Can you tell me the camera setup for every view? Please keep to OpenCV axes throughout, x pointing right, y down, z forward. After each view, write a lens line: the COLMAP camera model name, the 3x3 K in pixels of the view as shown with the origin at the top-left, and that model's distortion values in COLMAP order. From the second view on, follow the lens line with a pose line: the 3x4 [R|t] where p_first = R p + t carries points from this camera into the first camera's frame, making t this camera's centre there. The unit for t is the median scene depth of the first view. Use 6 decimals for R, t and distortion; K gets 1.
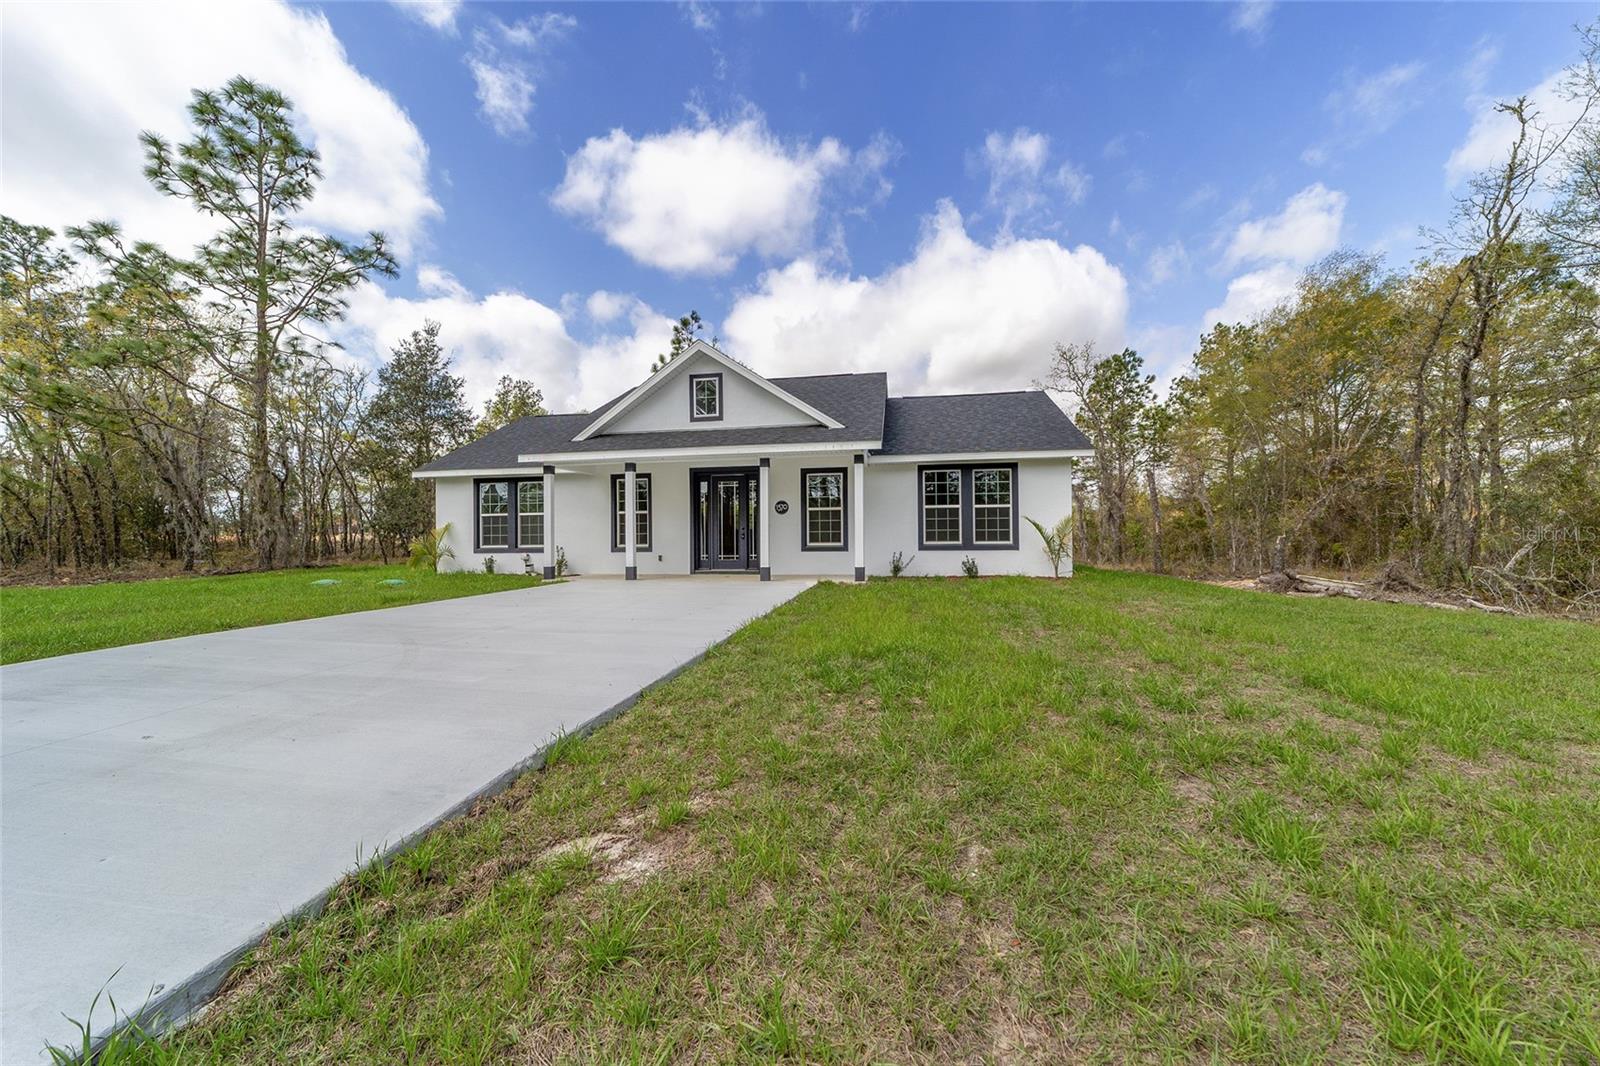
lens RADIAL K [[661.1, 0, 800.0], [0, 661.1, 533.0], [0, 0, 1]] dist [-0.011973, -0.000497]
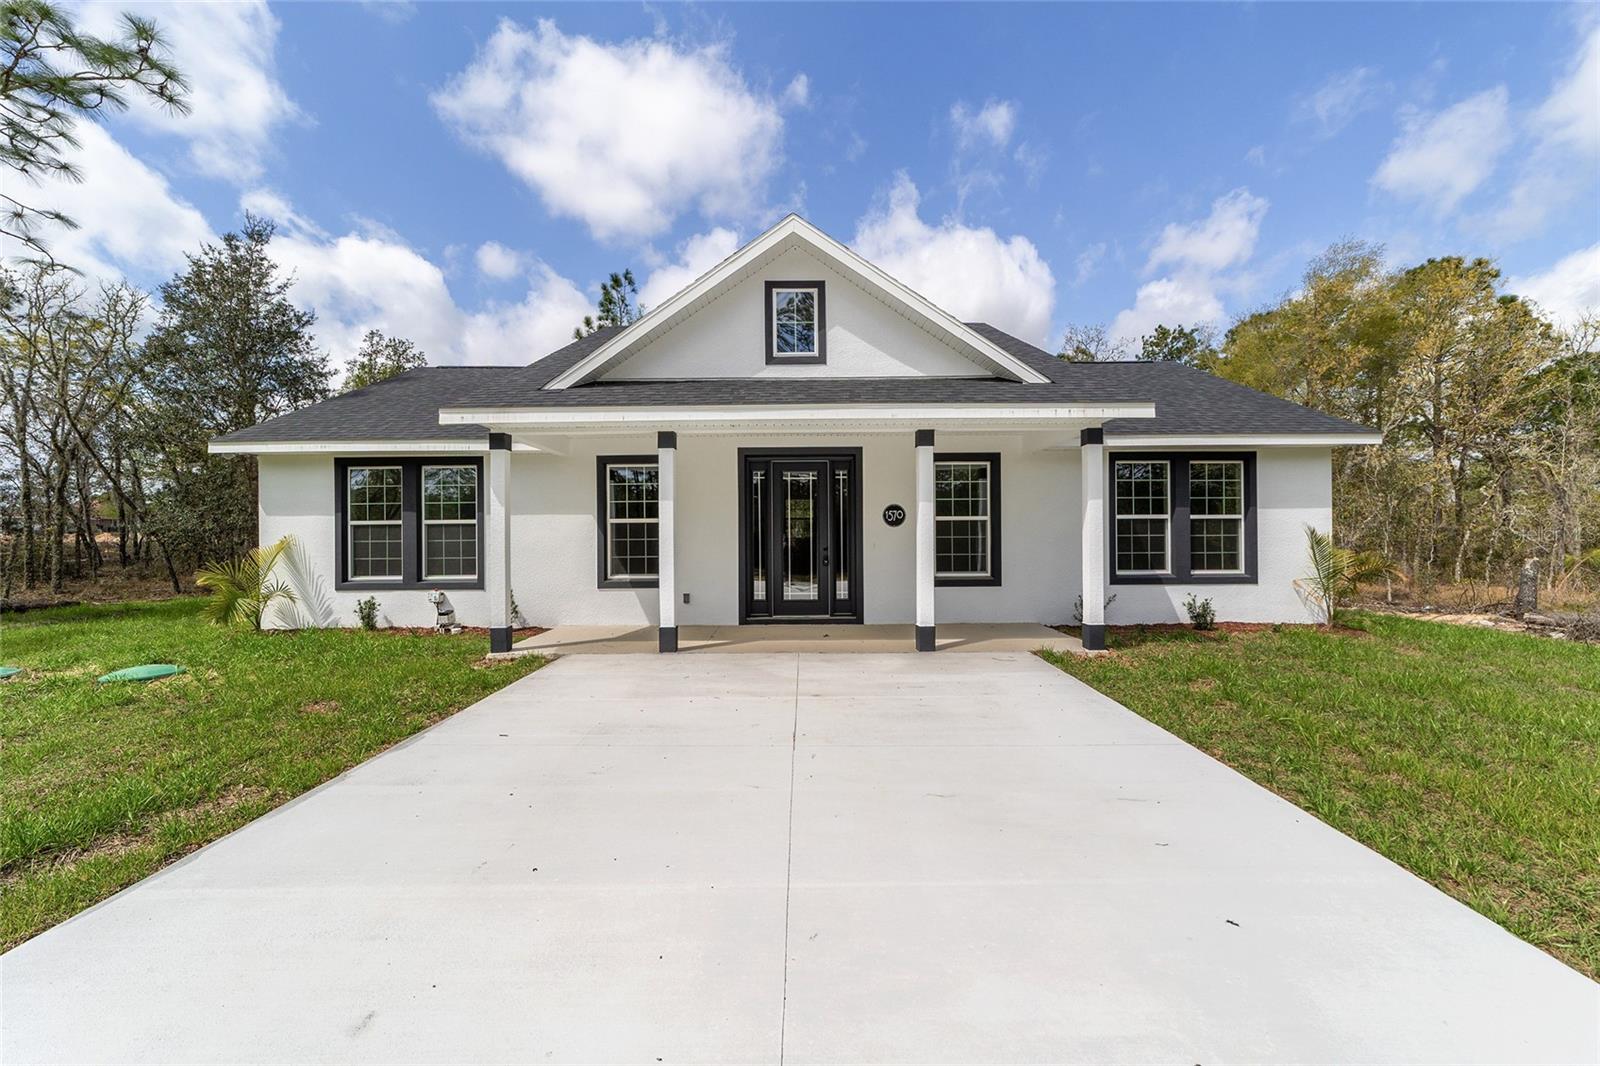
lens RADIAL K [[634.6, 0, 800.0], [0, 634.6, 533.0], [0, 0, 1]] dist [-0.002163, -0.000305]
pose [[0.983356, 0.001228, 0.181688, -0.201691], [-0.003422, 0.999925, 0.011760, -0.026587], [-0.181660, -0.012186, 0.983286, 0.392565]]
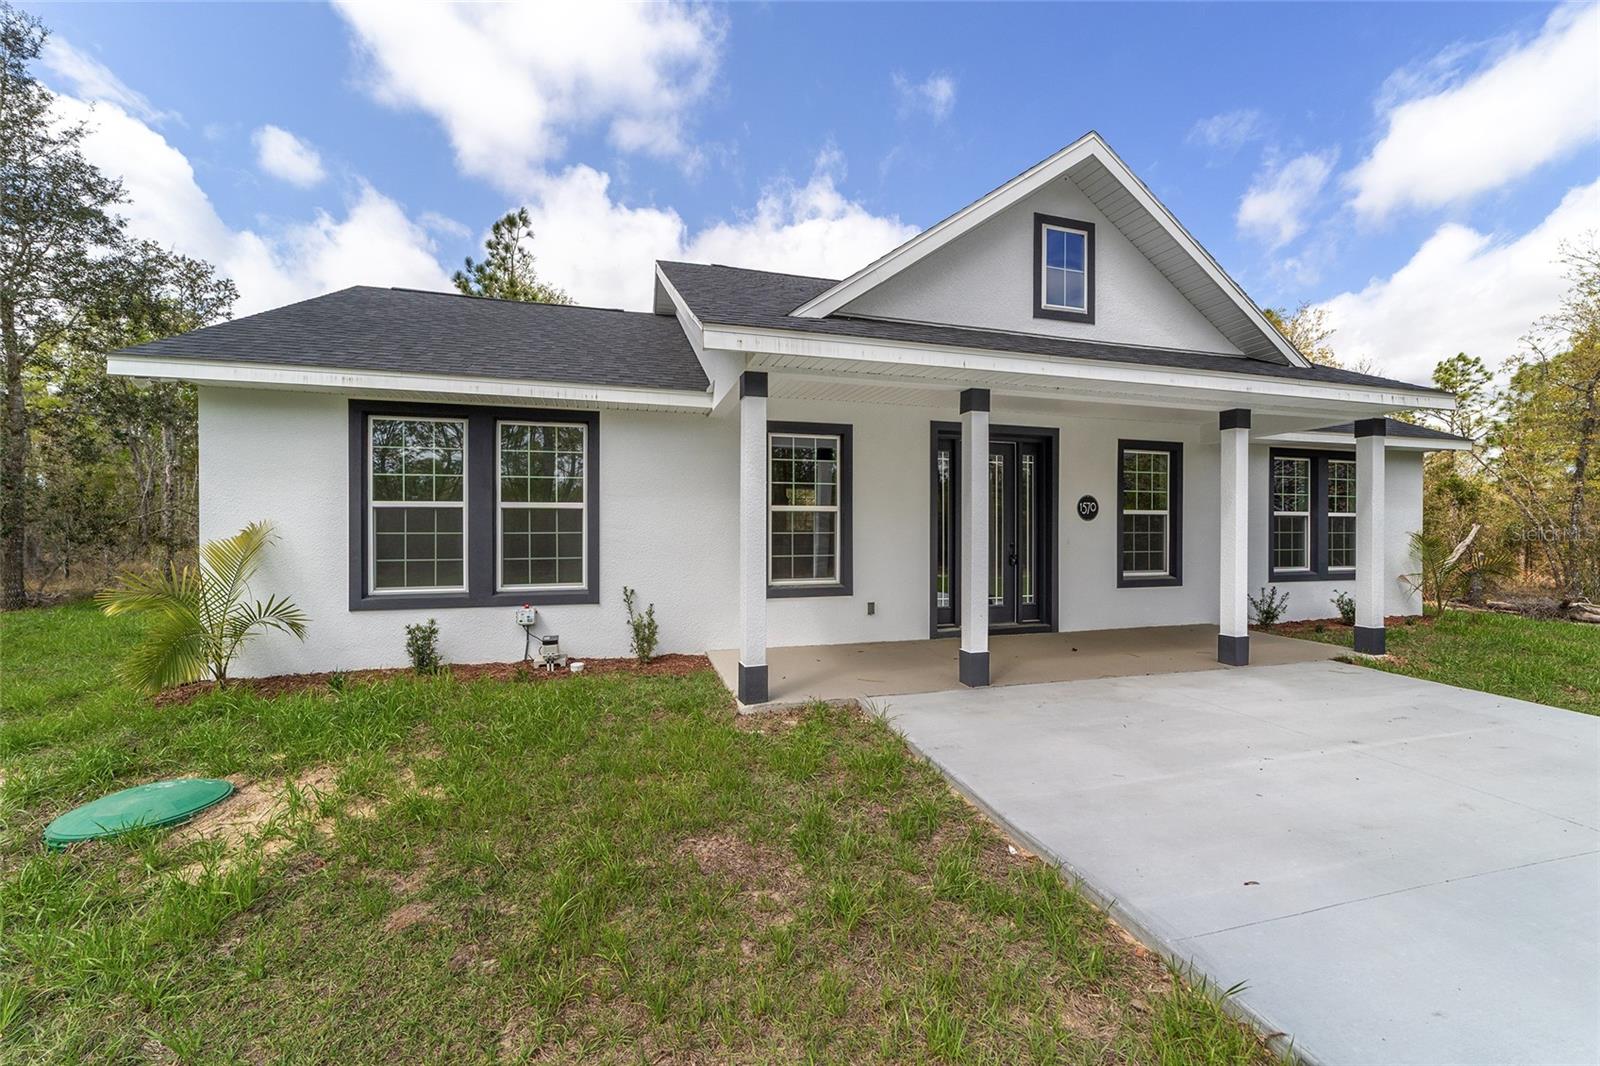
lens RADIAL K [[661.1, 0, 800.0], [0, 661.1, 533.0], [0, 0, 1]] dist [-0.011973, -0.000497]
pose [[0.886697, 0.004778, 0.462326, -0.443874], [-0.018188, 0.999533, 0.024553, -0.024727], [-0.461992, -0.030180, 0.886370, 0.573403]]
